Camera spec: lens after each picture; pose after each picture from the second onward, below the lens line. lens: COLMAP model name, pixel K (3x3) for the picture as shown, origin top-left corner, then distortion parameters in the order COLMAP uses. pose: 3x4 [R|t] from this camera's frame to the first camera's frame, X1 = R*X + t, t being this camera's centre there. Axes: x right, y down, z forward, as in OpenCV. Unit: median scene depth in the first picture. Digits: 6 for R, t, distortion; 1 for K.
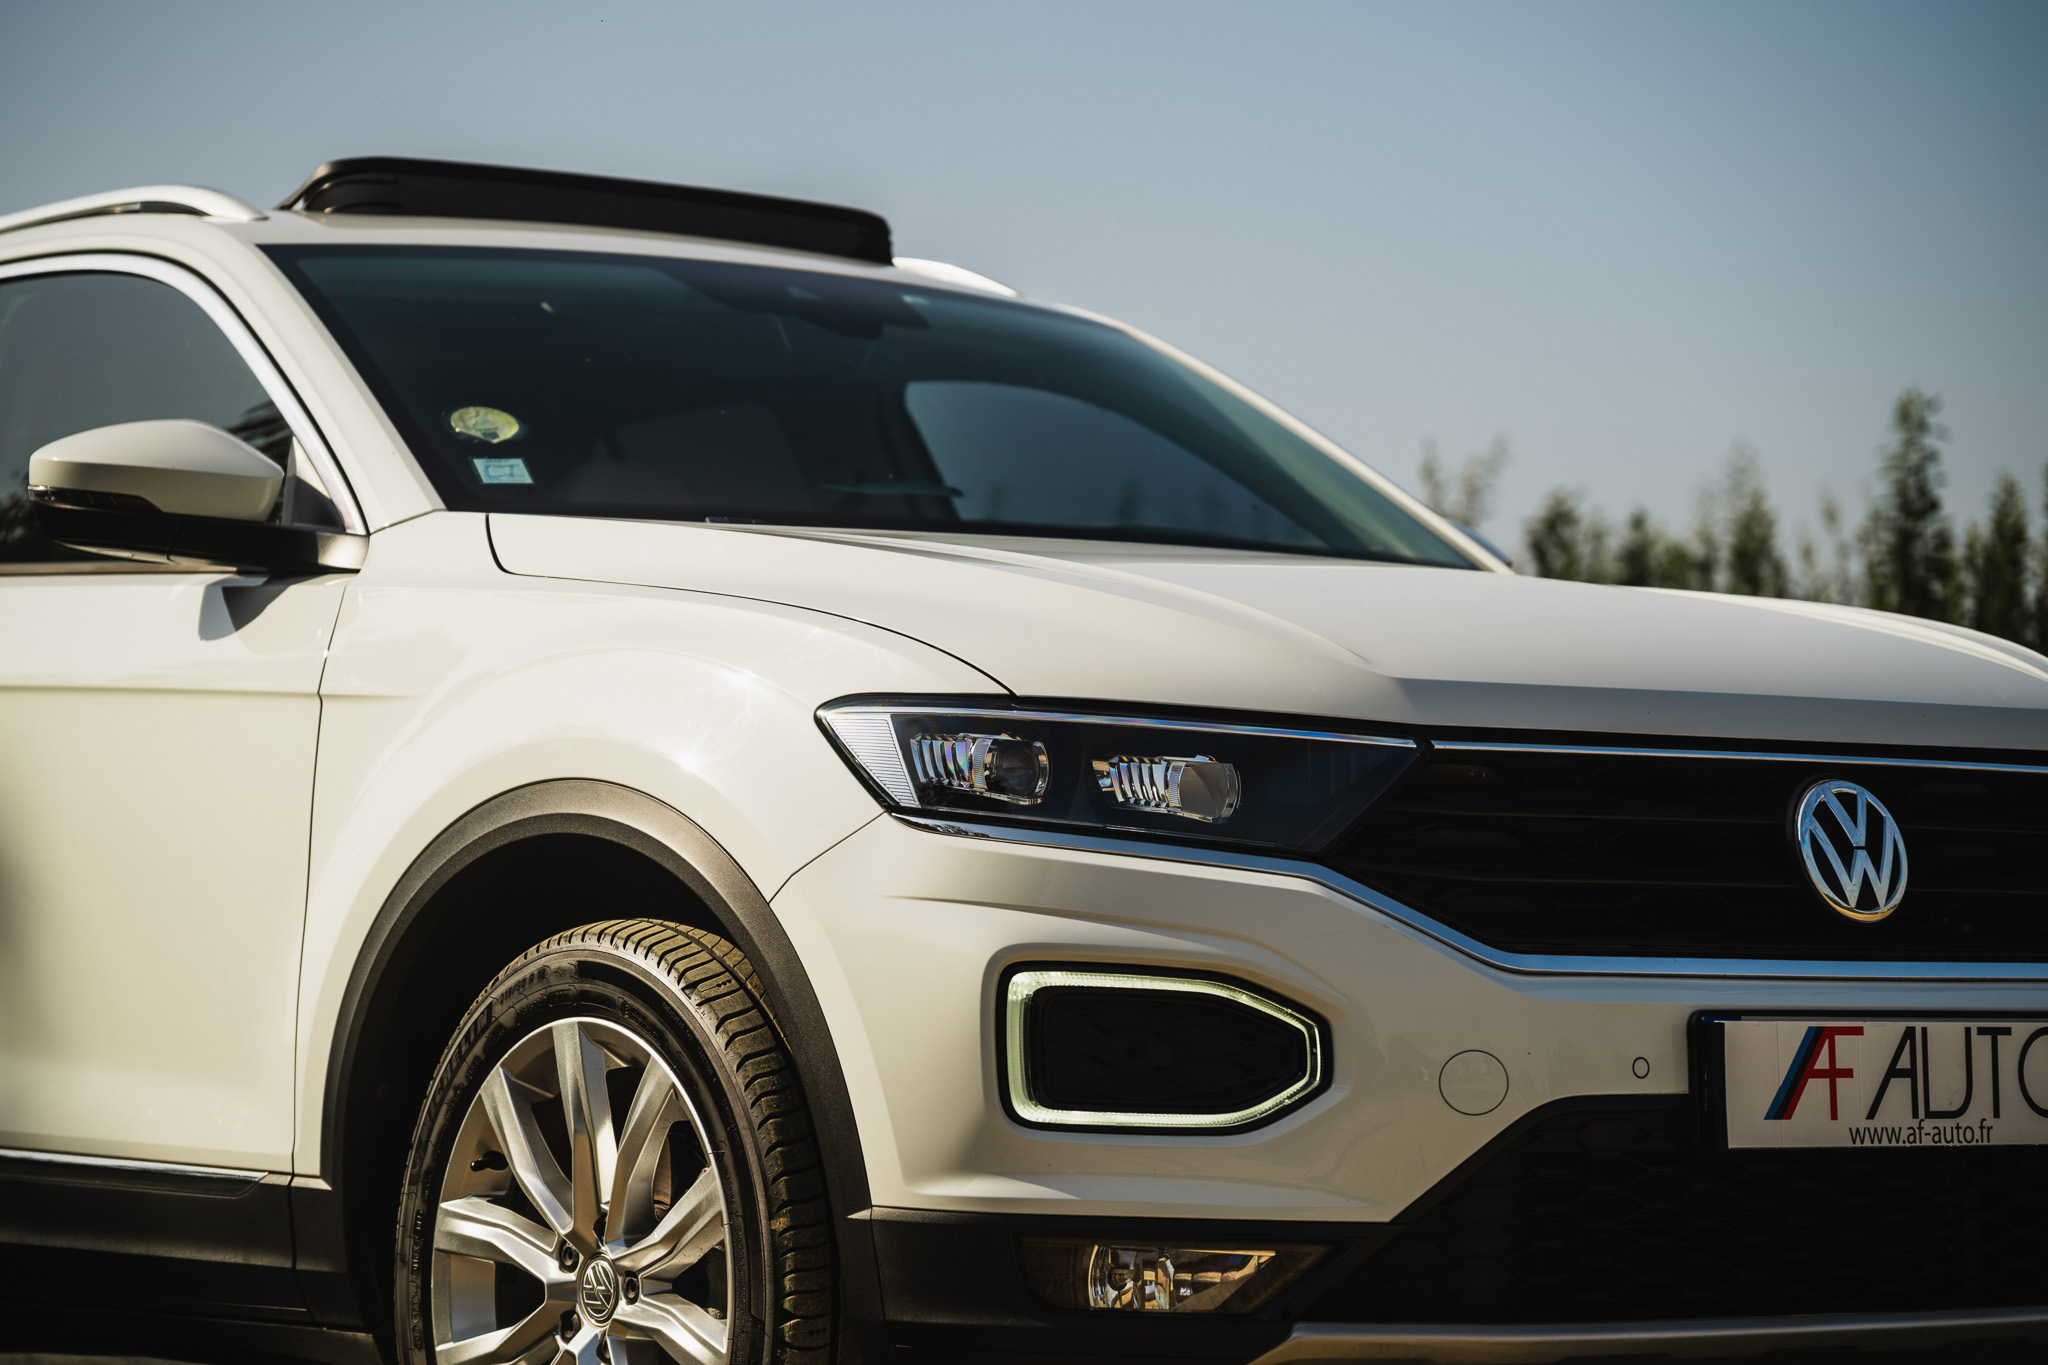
lens RADIAL K [[5725.6, 0, 1024.0], [0, 5725.6, 682.5], [0, 0, 1]] dist [0.105690, 1.175661]
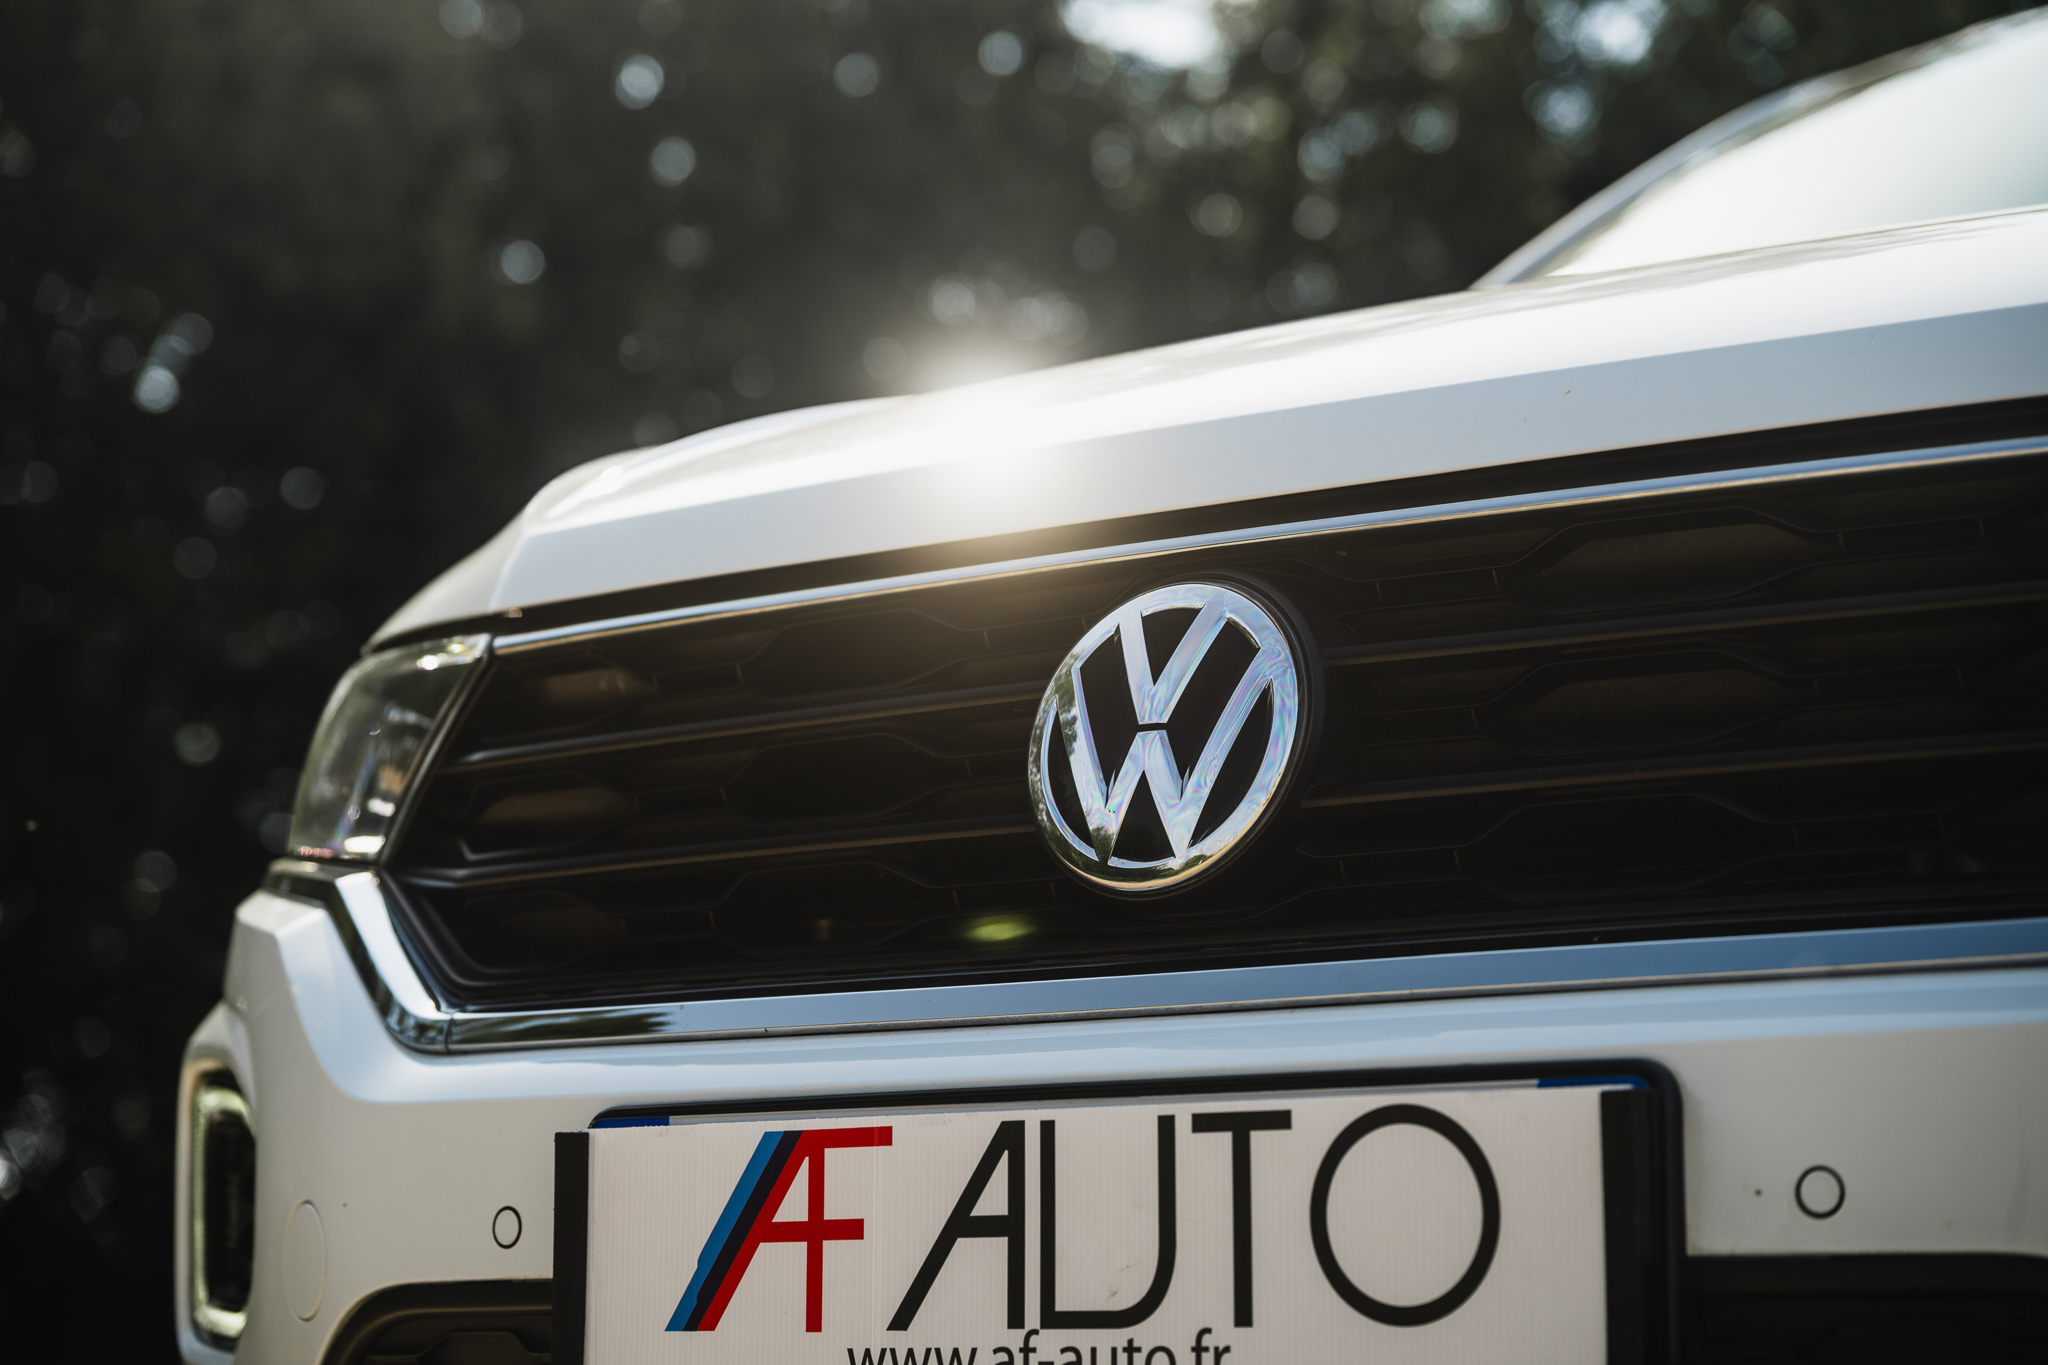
lens RADIAL K [[4777.6, 0, 1024.0], [0, 4777.6, 682.5], [0, 0, 1]] dist [0.038063, 0.206397]
pose [[0.257645, -0.122269, -0.958472, 0.517617], [0.076984, 0.991405, -0.105776, 0.065904], [0.963168, -0.046535, 0.264843, 0.910767]]
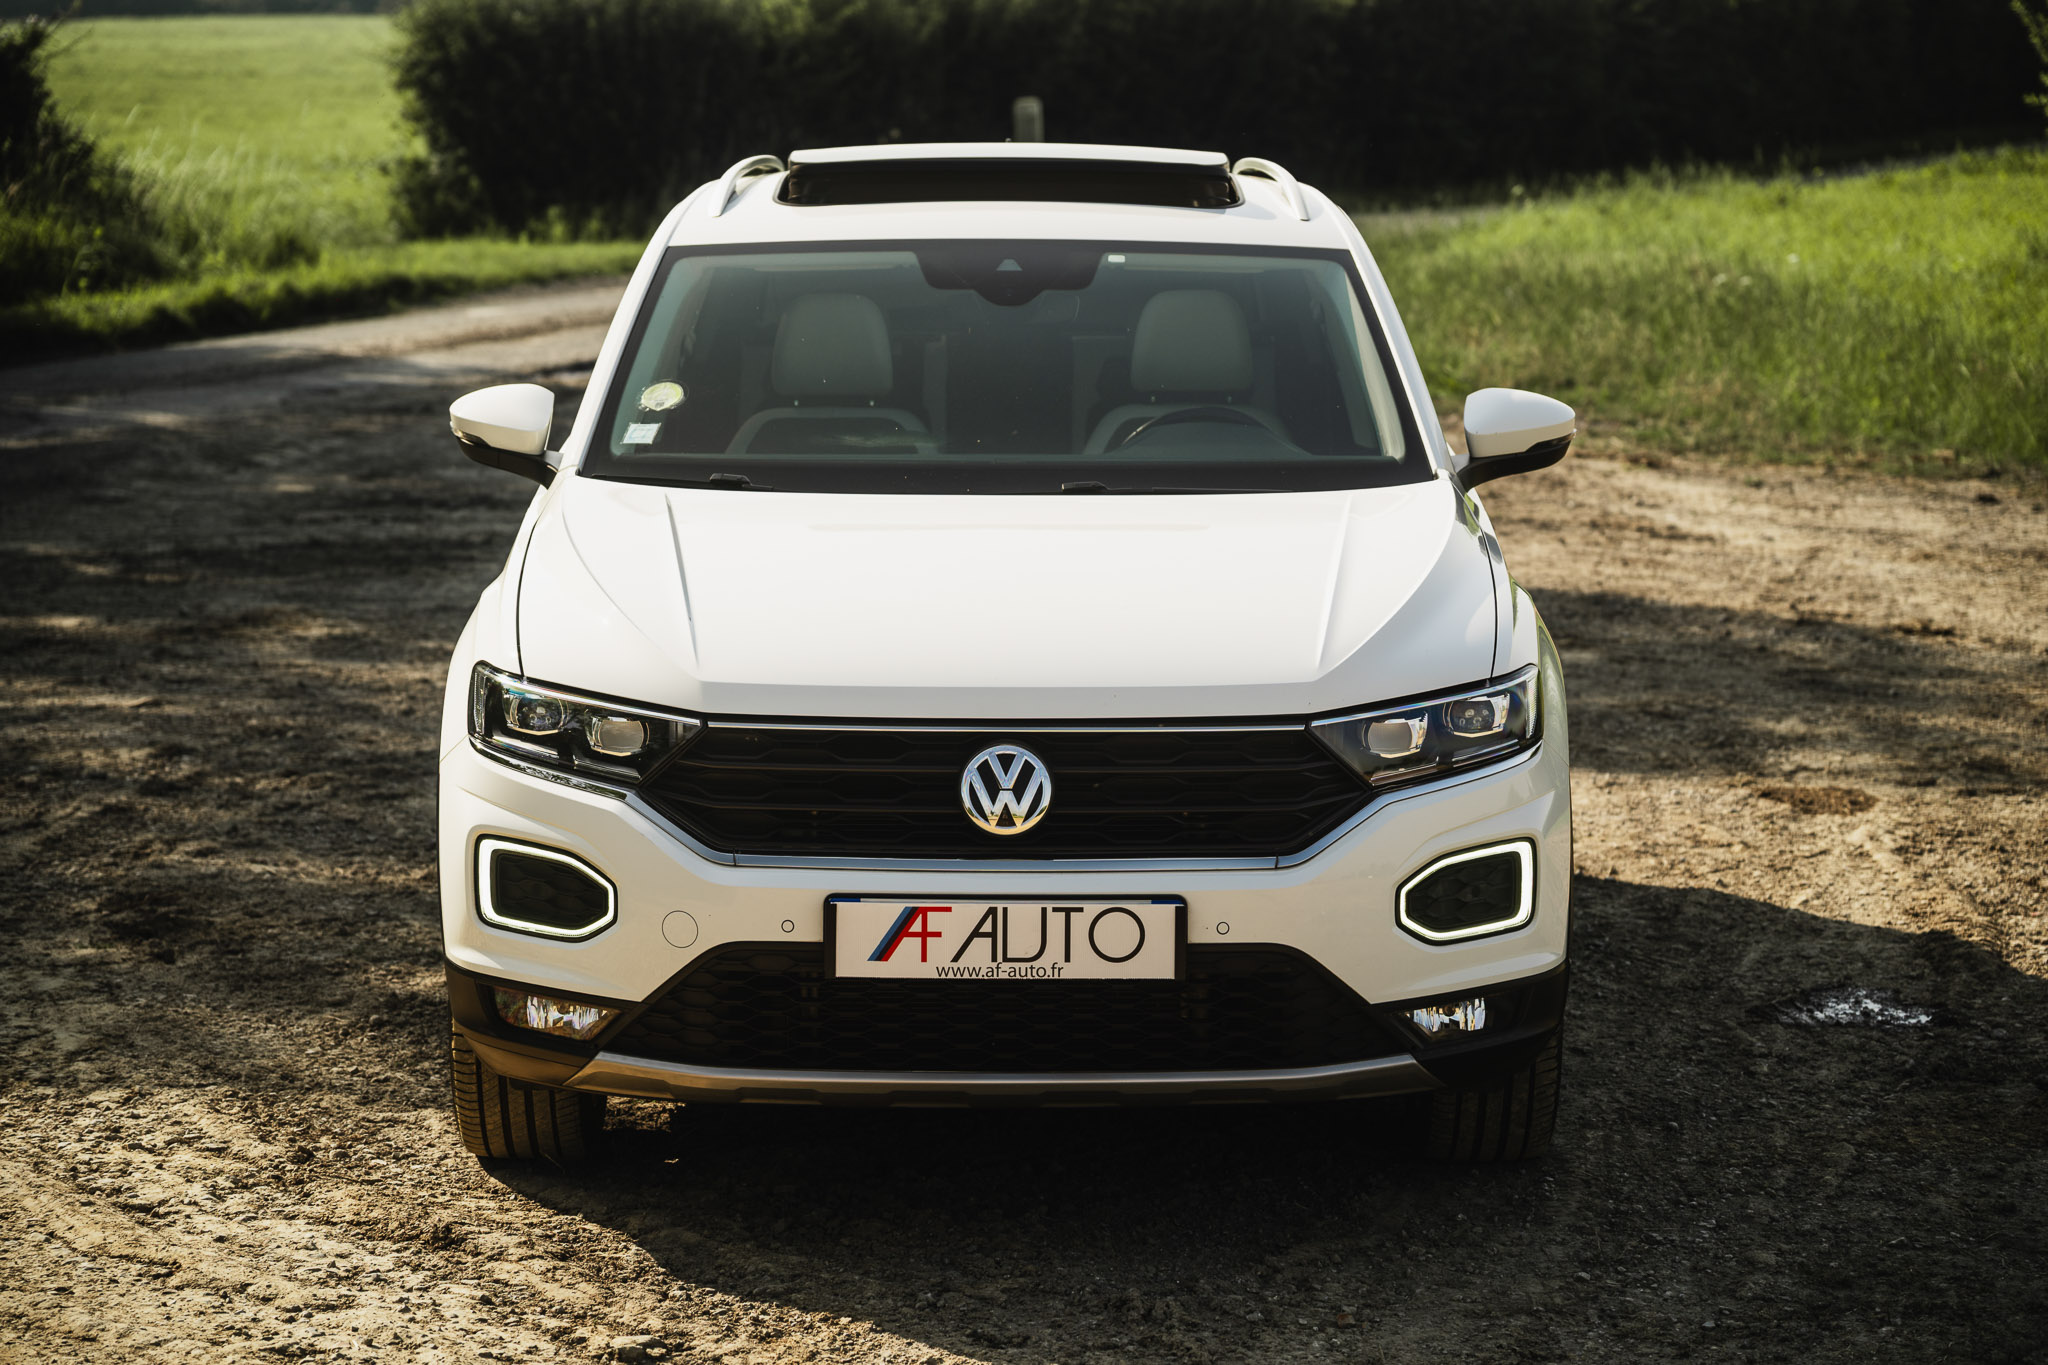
lens RADIAL K [[5041.1, 0, 1024.0], [0, 5041.1, 682.5], [0, 0, 1]] dist [0.022598, 0.172120]
pose [[0.786499, 0.089227, -0.611112, 1.043204], [0.031738, 0.982361, 0.184279, -0.270215], [0.616775, -0.164331, 0.769794, -0.093601]]
